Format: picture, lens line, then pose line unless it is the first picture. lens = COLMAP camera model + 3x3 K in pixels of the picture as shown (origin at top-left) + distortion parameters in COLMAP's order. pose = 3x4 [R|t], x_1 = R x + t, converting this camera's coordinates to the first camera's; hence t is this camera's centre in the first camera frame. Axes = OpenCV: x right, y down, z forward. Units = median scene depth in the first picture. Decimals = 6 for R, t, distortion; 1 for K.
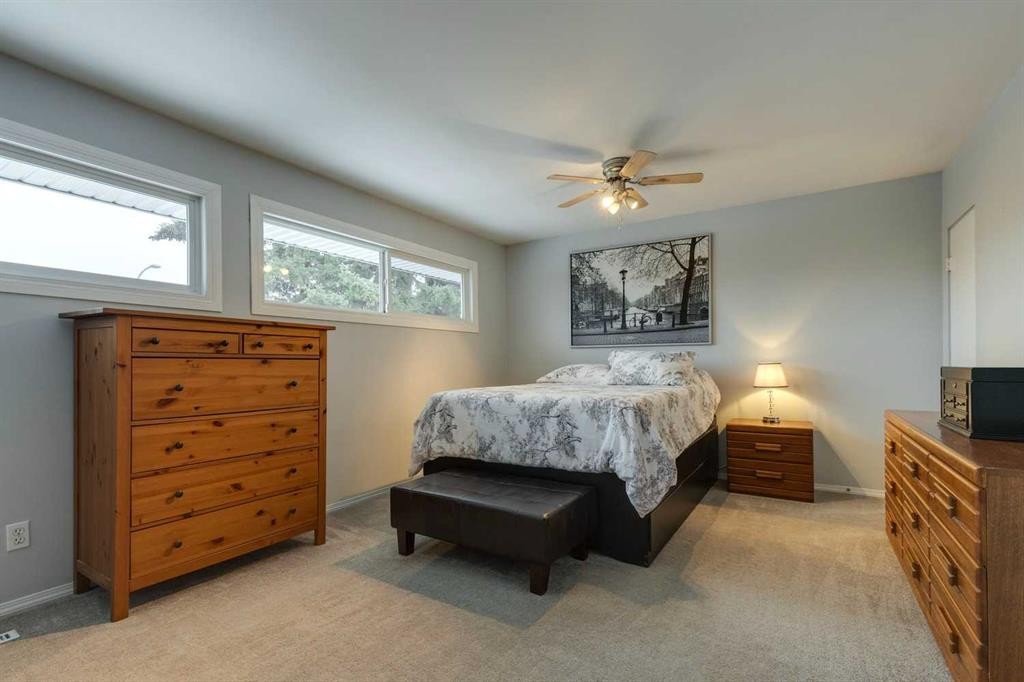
lens RADIAL K [[464.4, 0, 517.5], [0, 464.4, 357.5], [0, 0, 1]] dist [0.002738, -0.000045]
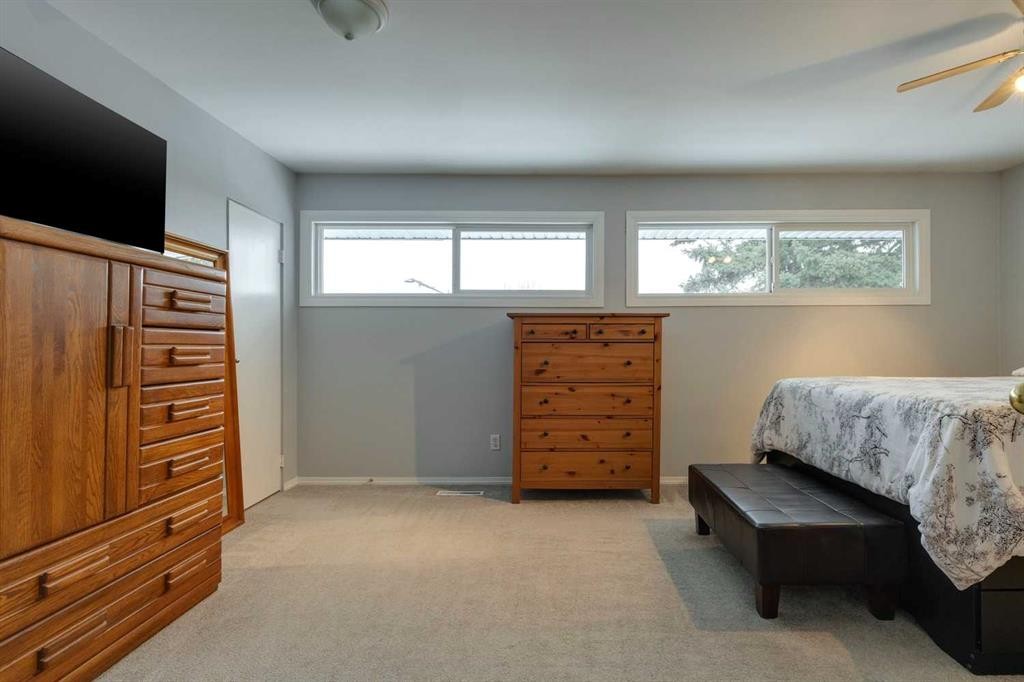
lens RADIAL K [[478.4, 0, 544.6], [0, 478.4, 337.4], [0, 0, 1]] dist [0.001128, -0.000289]
pose [[0.525577, -0.014847, -0.850616, 0.477455], [0.010815, 0.999884, -0.010771, 0.000807], [0.850677, -0.003539, 0.525677, 0.157193]]
